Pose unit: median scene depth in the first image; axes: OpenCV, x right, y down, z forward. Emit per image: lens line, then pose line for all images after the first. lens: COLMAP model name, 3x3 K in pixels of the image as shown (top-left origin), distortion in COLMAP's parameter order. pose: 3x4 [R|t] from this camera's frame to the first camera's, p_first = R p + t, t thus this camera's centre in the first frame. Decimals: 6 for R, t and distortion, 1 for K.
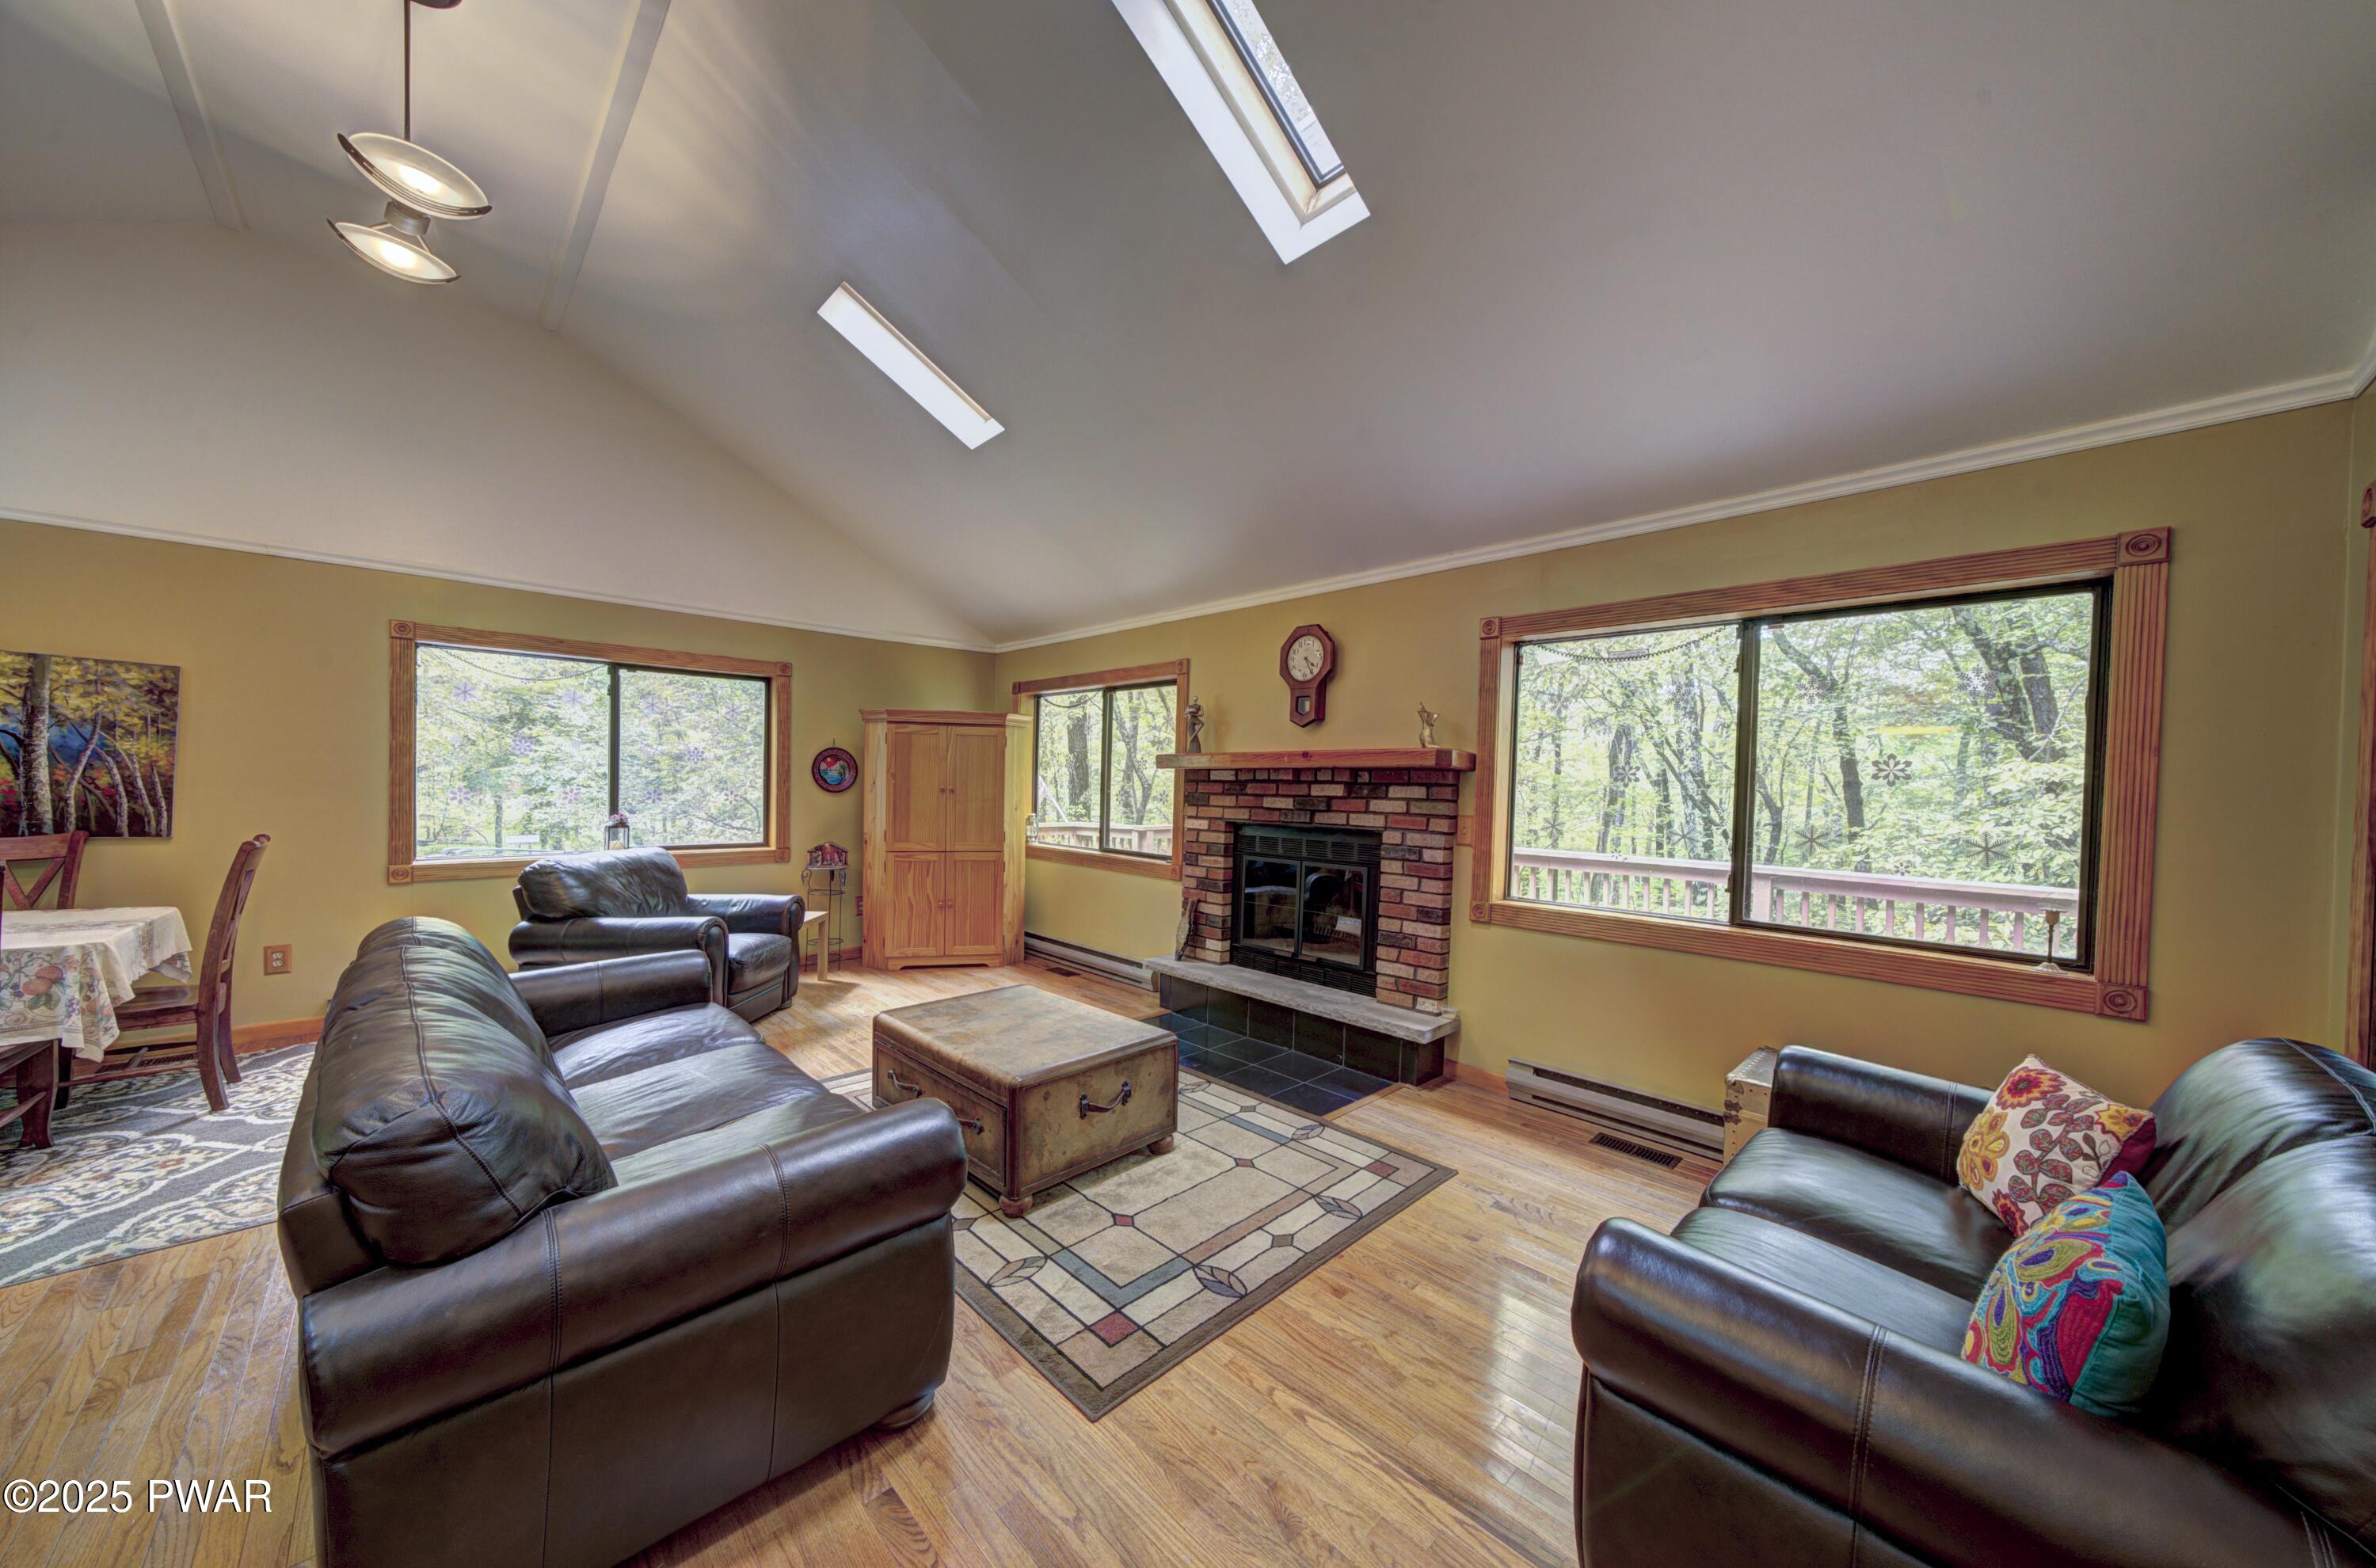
lens RADIAL K [[798.7, 0, 1182.3], [0, 798.7, 789.1], [0, 0, 1]] dist [-0.010632, 0.002741]
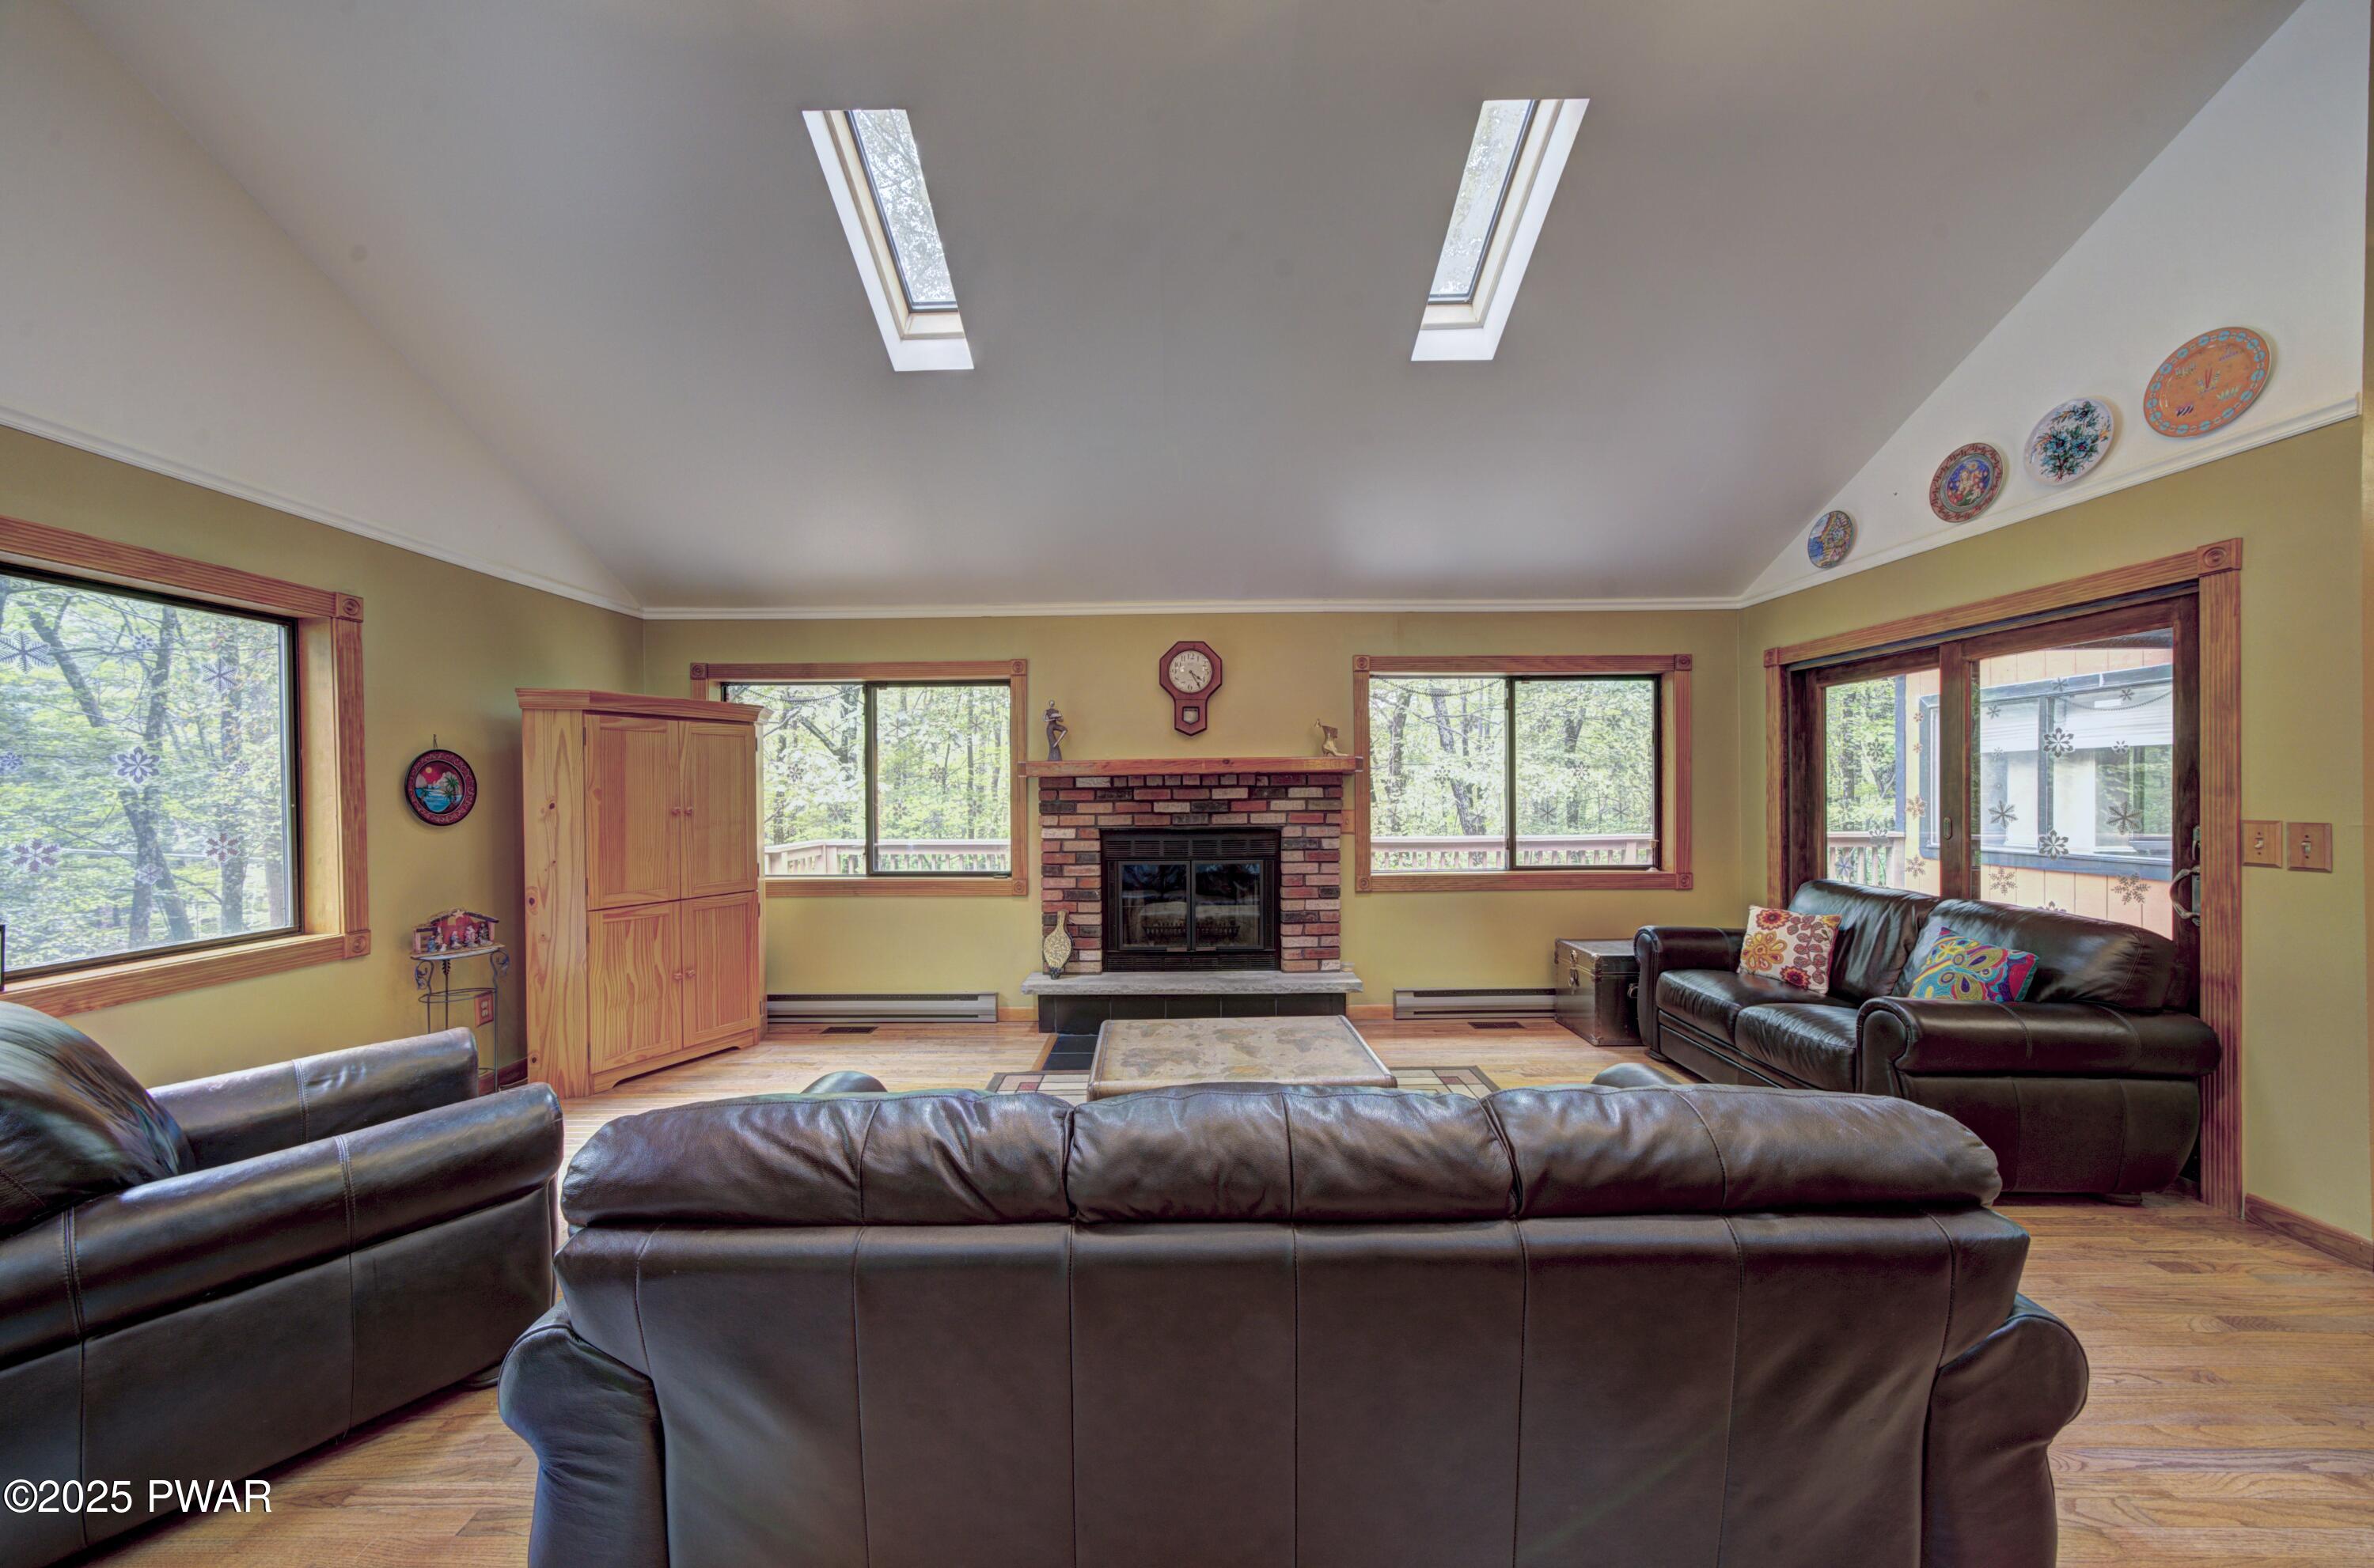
lens RADIAL K [[798.0, 0, 1178.5], [0, 798.0, 793.5], [0, 0, 1]] dist [-0.010632, 0.002741]
pose [[0.697104, -0.030920, 0.716303, -0.731236], [0.028826, 0.999471, 0.015089, -0.019392], [-0.716390, 0.010130, 0.697626, 0.300729]]
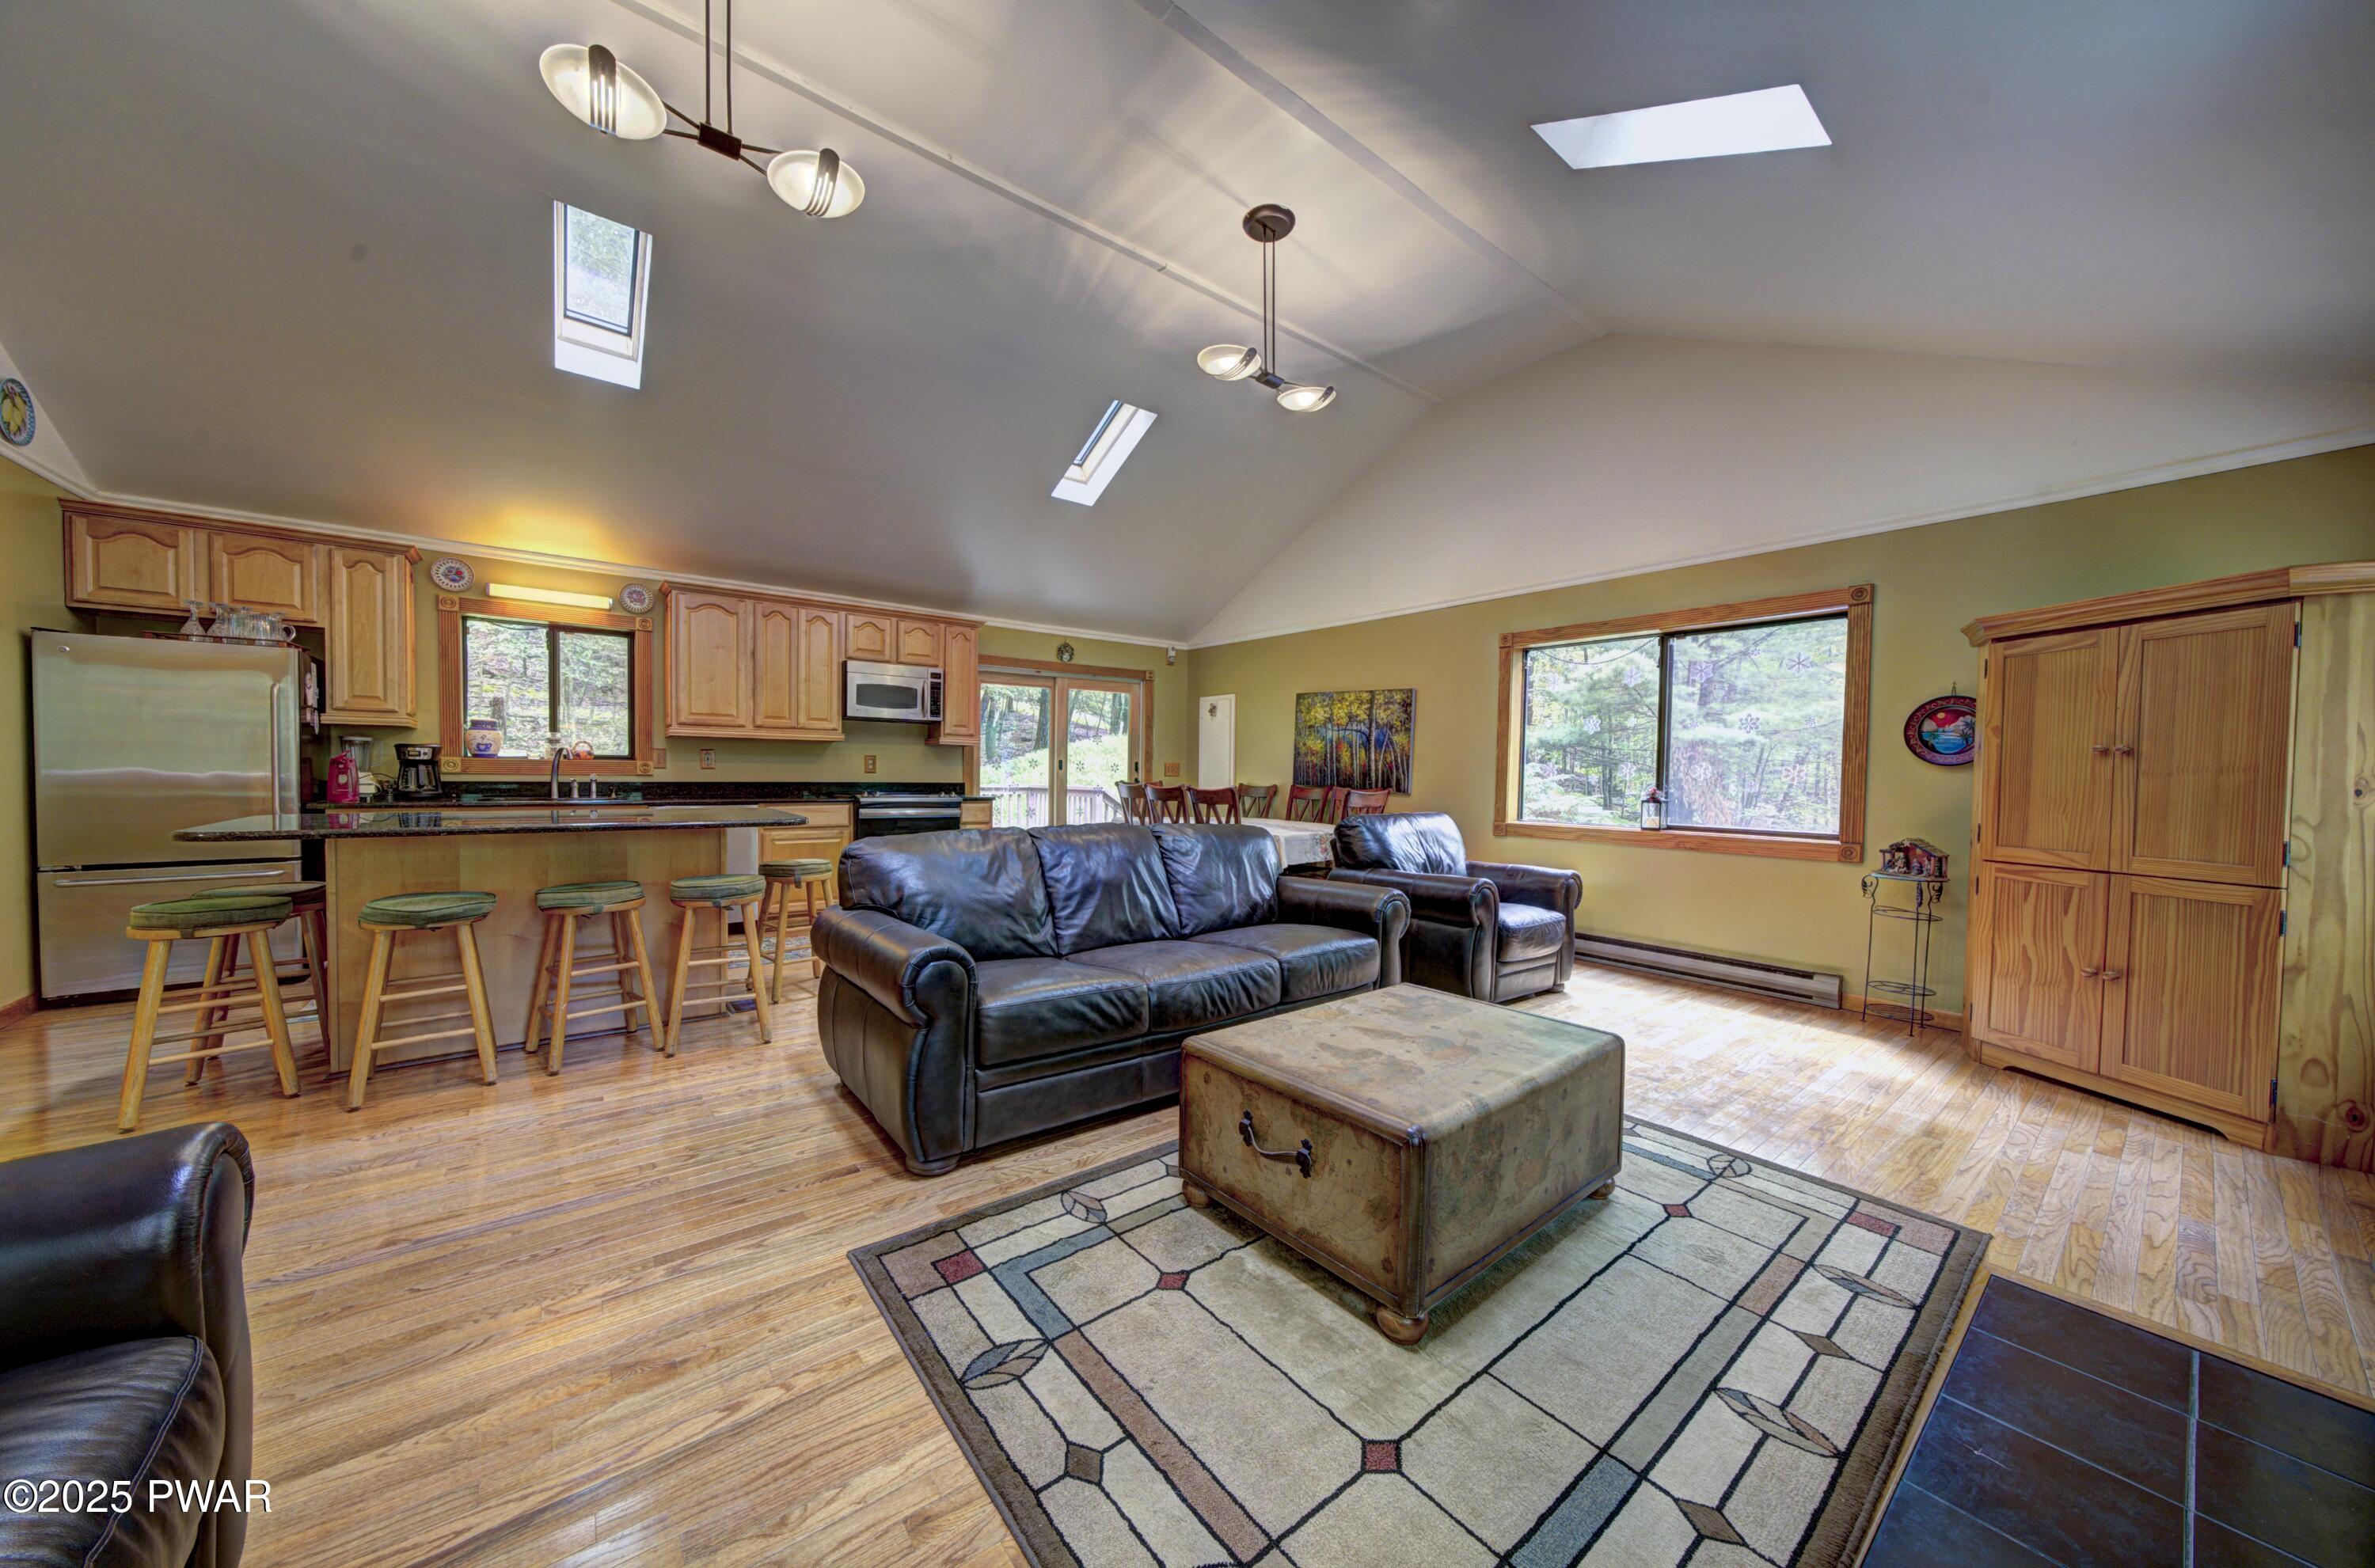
lens RADIAL K [[798.3, 0, 1180.0], [0, 798.3, 798.0], [0, 0, 1]] dist [-0.010632, 0.002741]
pose [[-0.107135, 0.008995, -0.994204, 0.408866], [-0.030462, 0.999460, 0.012325, 0.063742], [0.993778, 0.031605, -0.106803, 0.690797]]
